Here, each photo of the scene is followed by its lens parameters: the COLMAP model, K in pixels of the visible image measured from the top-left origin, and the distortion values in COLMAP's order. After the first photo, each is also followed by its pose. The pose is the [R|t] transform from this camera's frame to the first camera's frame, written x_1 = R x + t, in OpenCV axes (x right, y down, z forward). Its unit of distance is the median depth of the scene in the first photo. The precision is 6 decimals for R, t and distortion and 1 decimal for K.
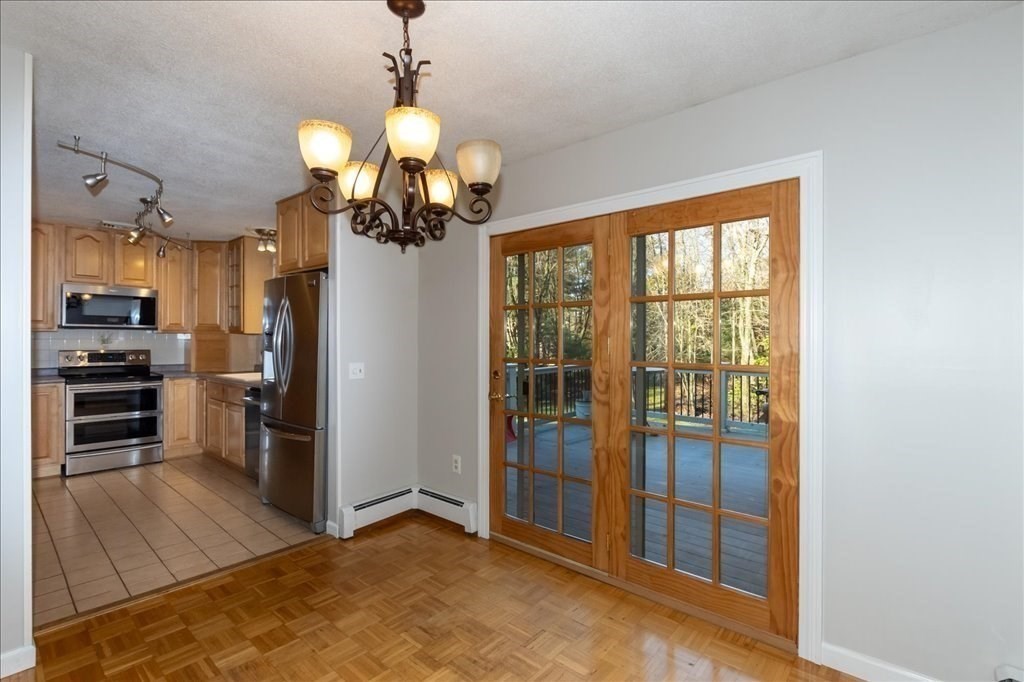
lens RADIAL K [[477.3, 0, 512.8], [0, 477.3, 338.3], [0, 0, 1]] dist [-0.006080, 0.000155]
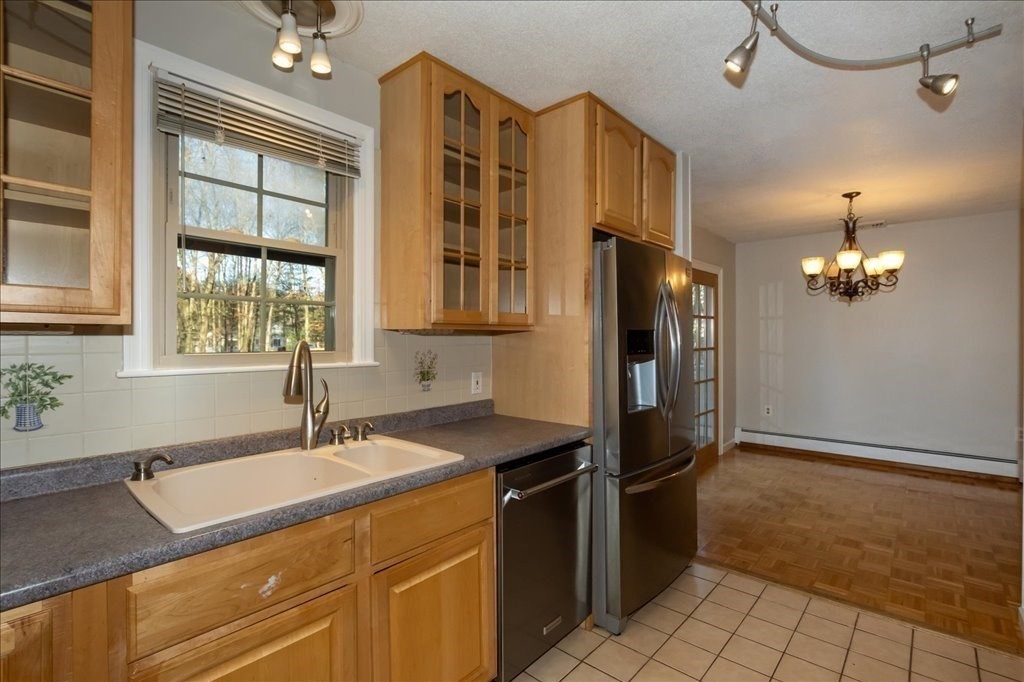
lens RADIAL K [[477.3, 0, 512.8], [0, 477.3, 338.3], [0, 0, 1]] dist [-0.006080, 0.000155]
pose [[-0.006691, -0.007806, 0.999947, -0.831070], [0.000884, 0.999969, 0.007812, -0.006184], [-0.999977, 0.000936, -0.006684, 0.867109]]
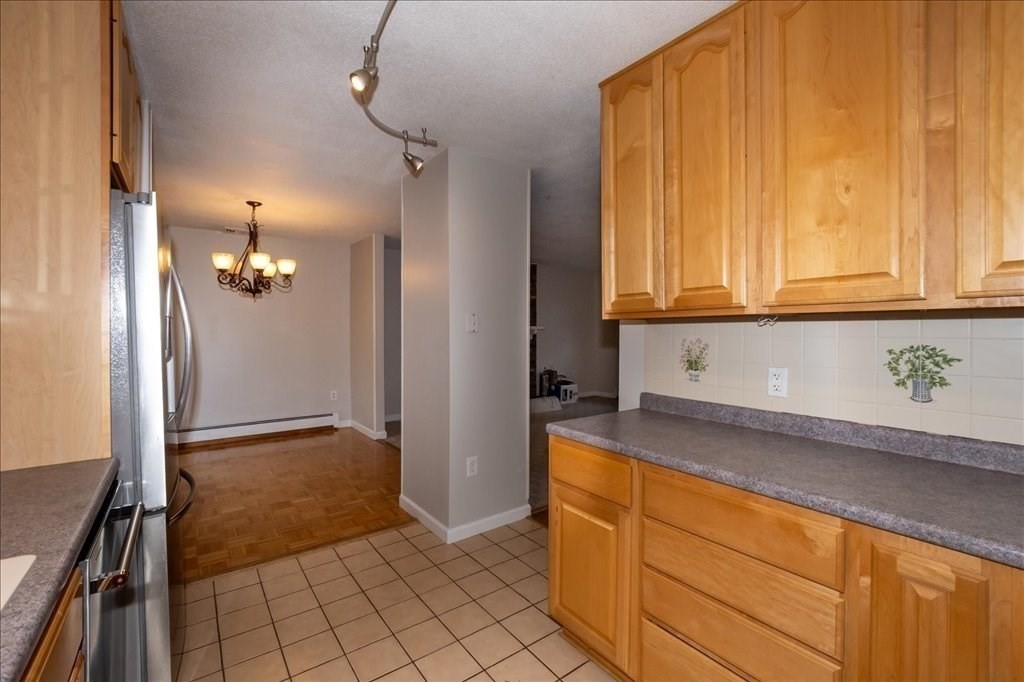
lens RADIAL K [[447.2, 0, 512.6], [0, 447.2, 330.0], [0, 0, 1]] dist [-0.000143, 0.000105]
pose [[-0.976805, -0.002484, 0.214115, -0.702349], [-0.002565, 0.999997, -0.000098, -0.001364], [-0.214114, -0.000645, -0.976808, 1.014212]]
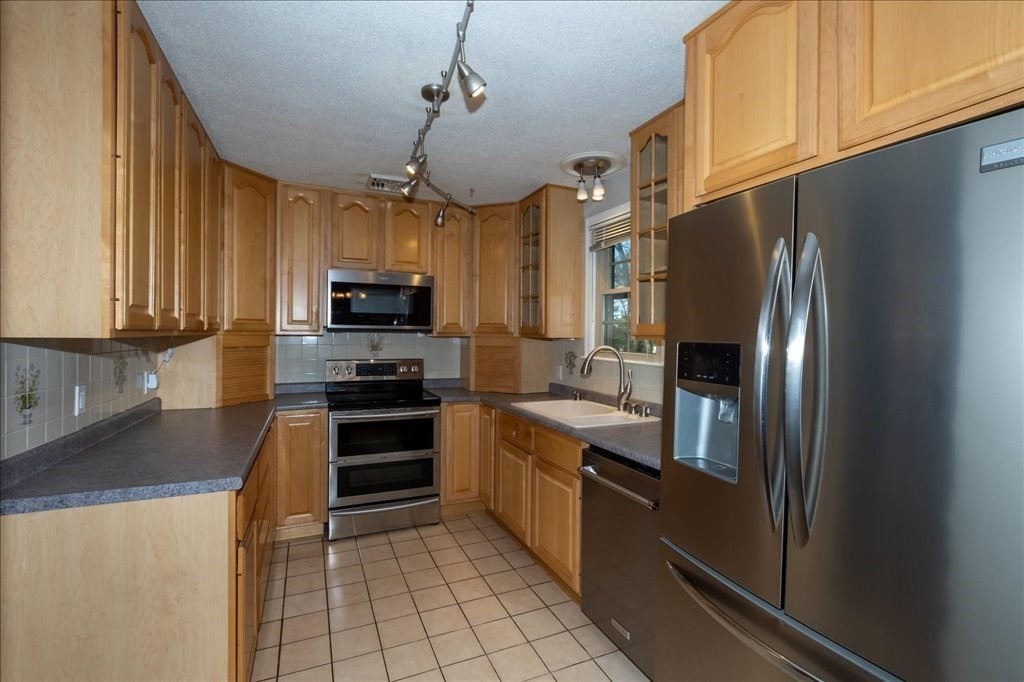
lens RADIAL K [[456.6, 0, 509.2], [0, 456.6, 336.5], [0, 0, 1]] dist [-0.001057, 0.000202]
pose [[0.905891, 0.004627, -0.423485, -0.369730], [-0.004582, 0.999989, 0.001125, -0.013624], [0.423485, 0.000921, 0.905902, 0.448308]]
